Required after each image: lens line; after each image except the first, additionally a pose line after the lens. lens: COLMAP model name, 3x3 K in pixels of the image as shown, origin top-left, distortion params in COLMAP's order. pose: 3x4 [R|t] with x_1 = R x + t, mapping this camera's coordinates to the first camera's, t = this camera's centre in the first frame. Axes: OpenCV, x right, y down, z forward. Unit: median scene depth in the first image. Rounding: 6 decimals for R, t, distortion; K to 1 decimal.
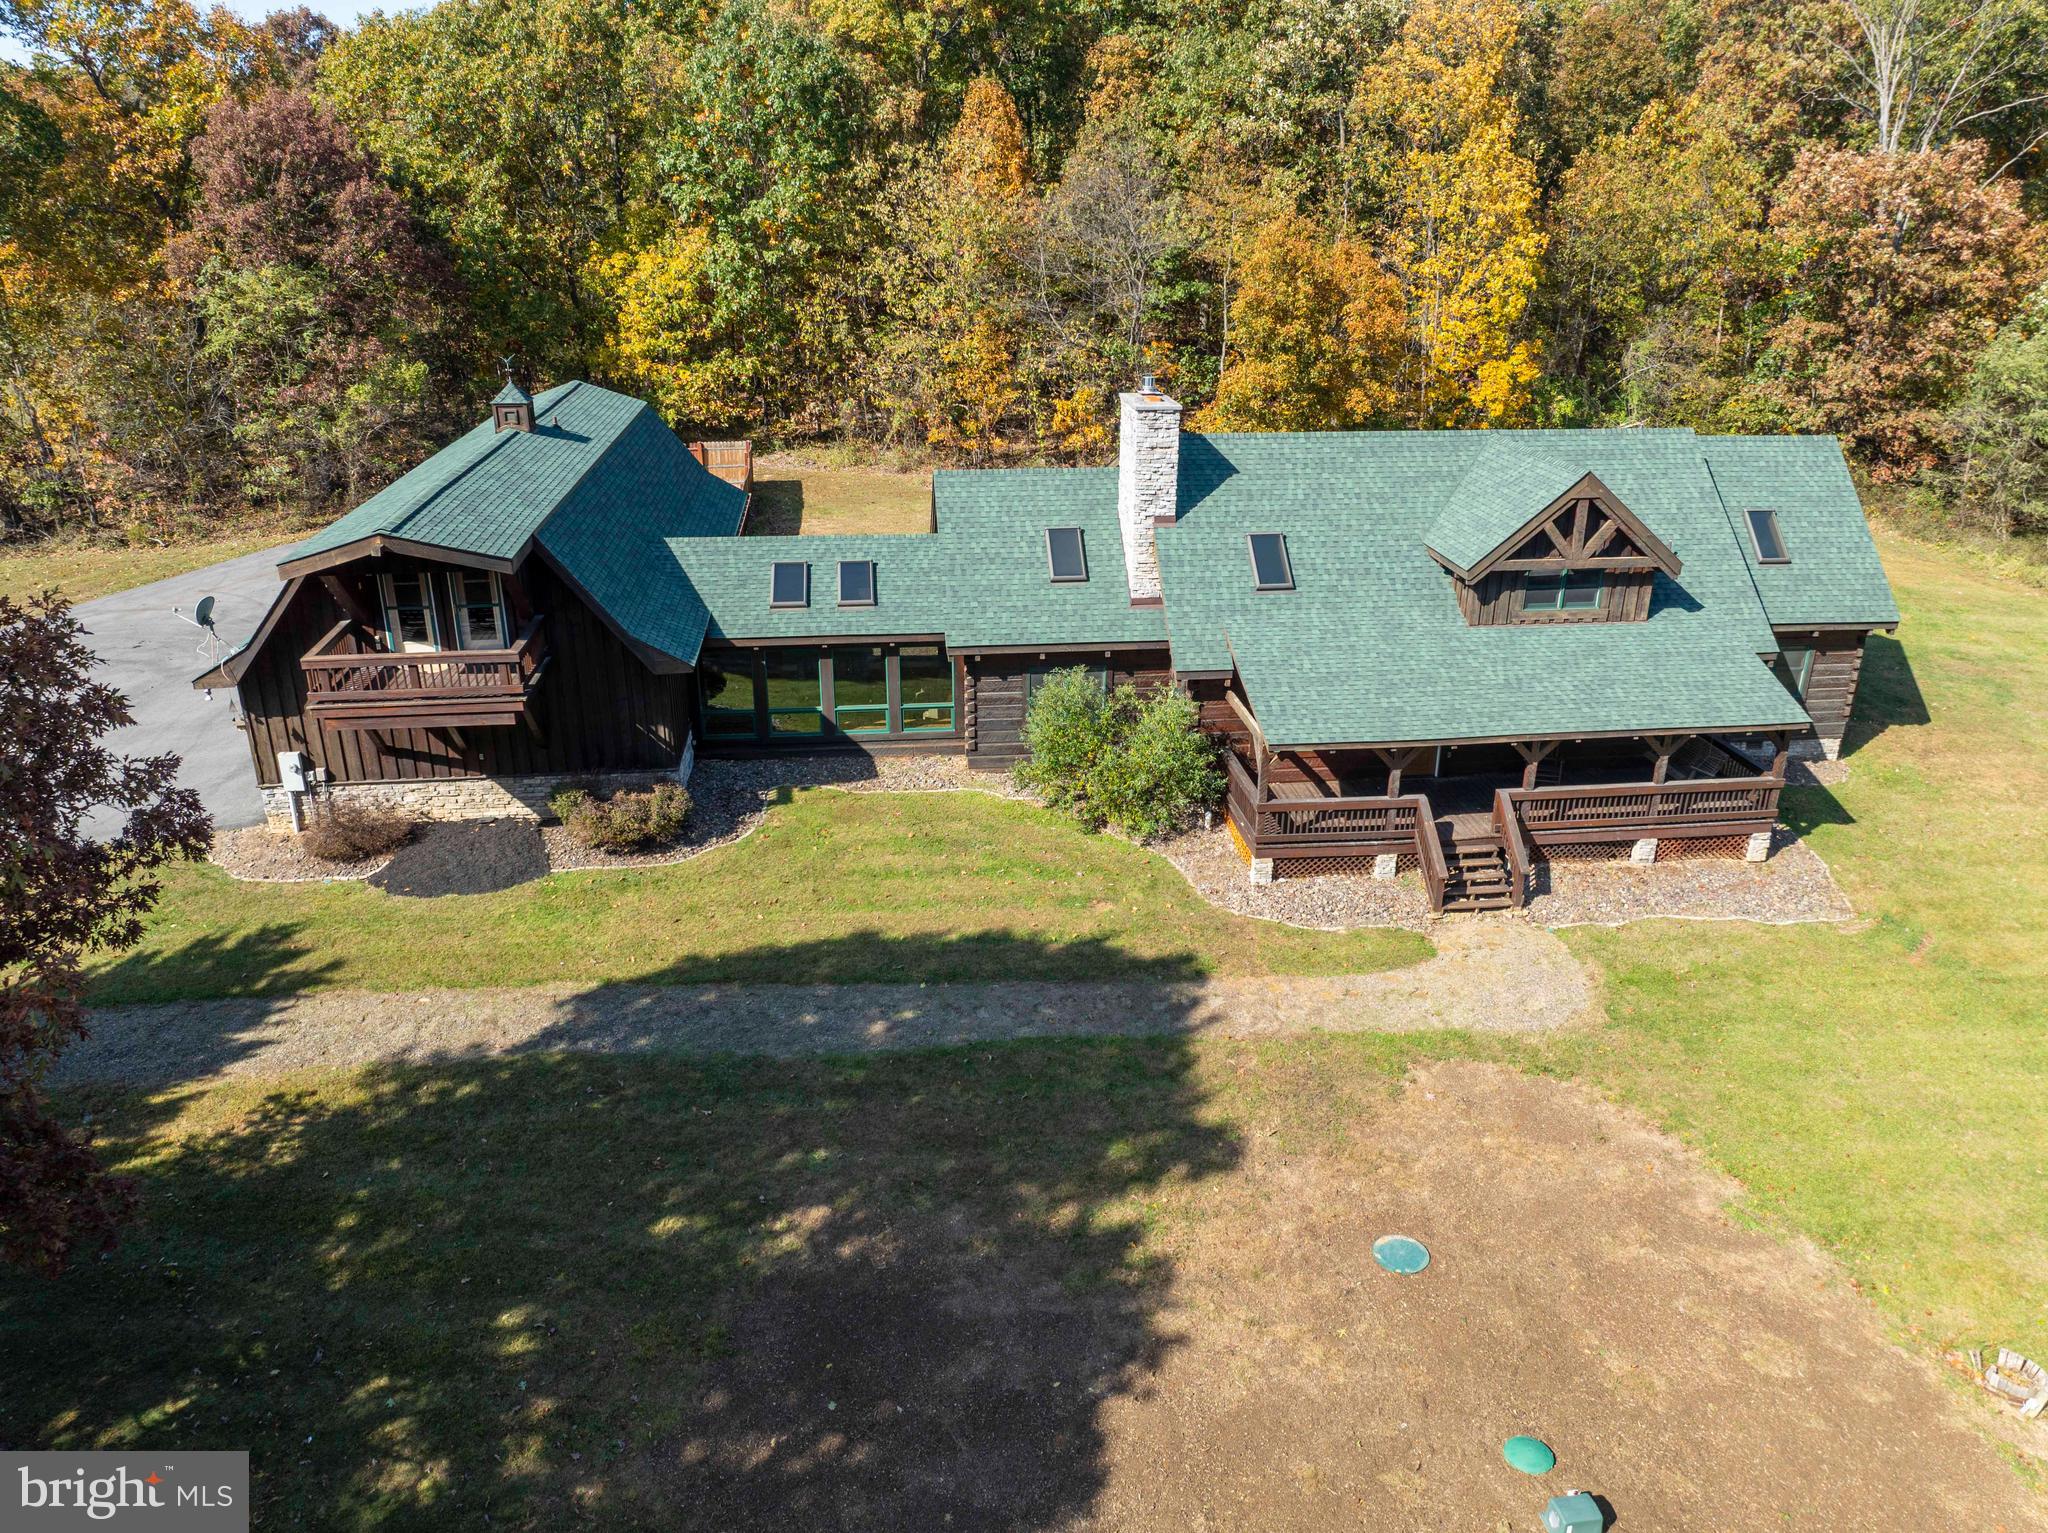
lens RADIAL K [[1431.6, 0, 1033.4], [0, 1431.6, 764.5], [0, 0, 1]] dist [-0.043043, 0.004715]
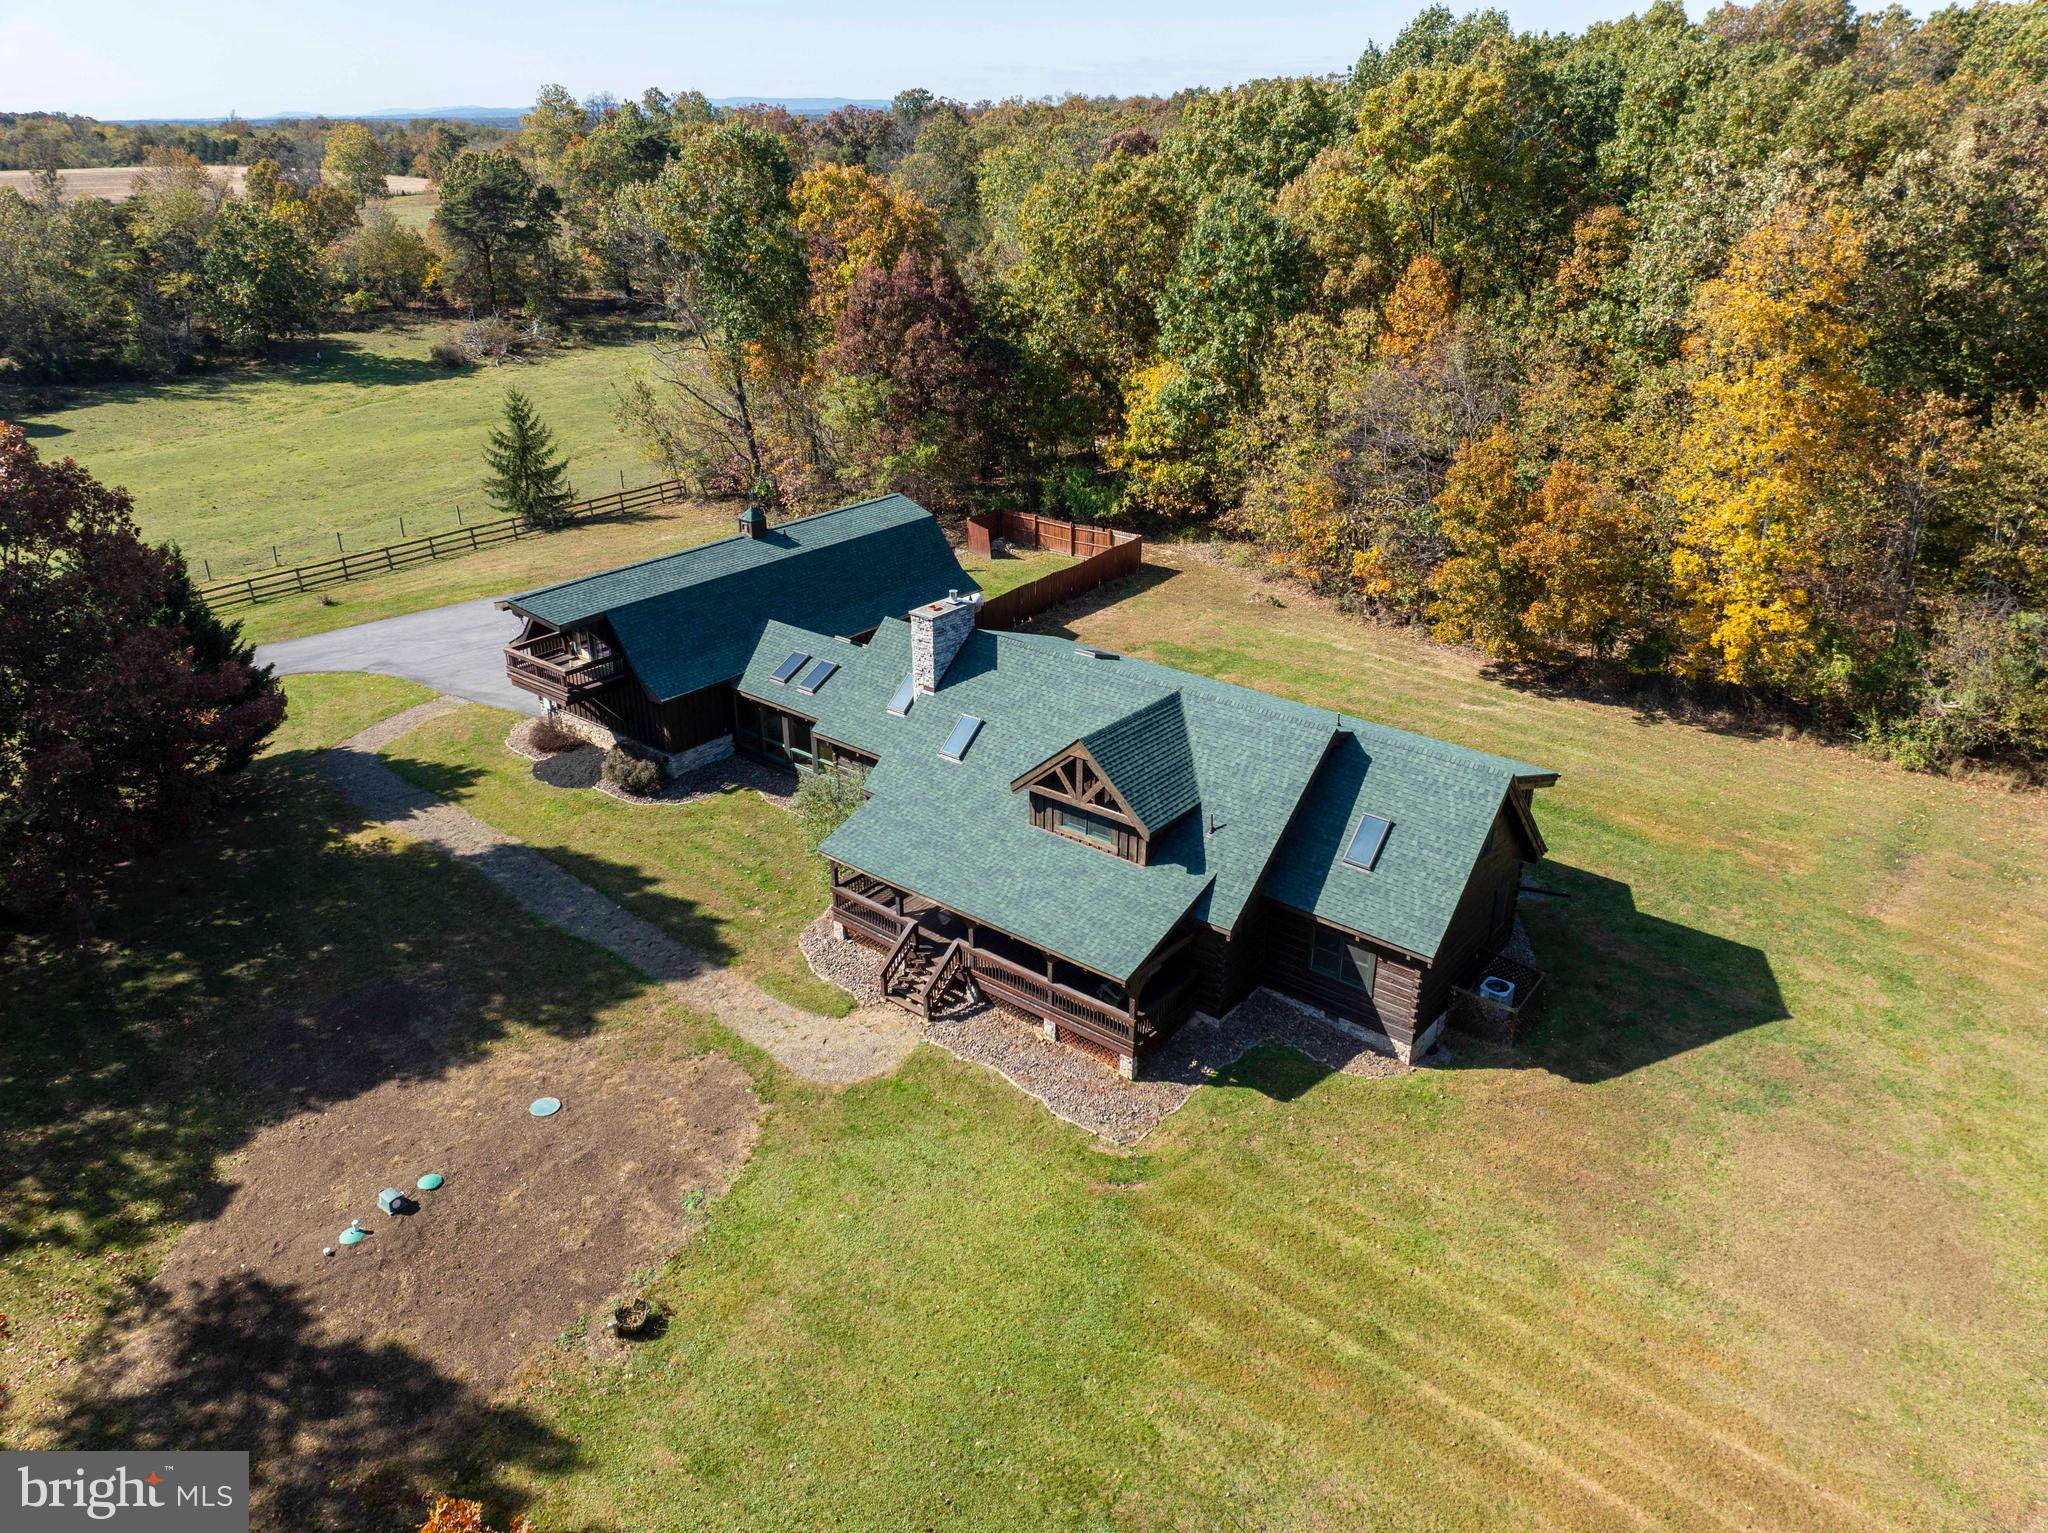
lens RADIAL K [[1431.6, 0, 1033.4], [0, 1431.6, 764.5], [0, 0, 1]] dist [-0.043043, 0.004715]
pose [[0.705529, 0.296002, -0.643903, 1.227990], [-0.276601, 0.951547, 0.134352, -0.352810], [0.652473, 0.083315, 0.753219, -0.023315]]
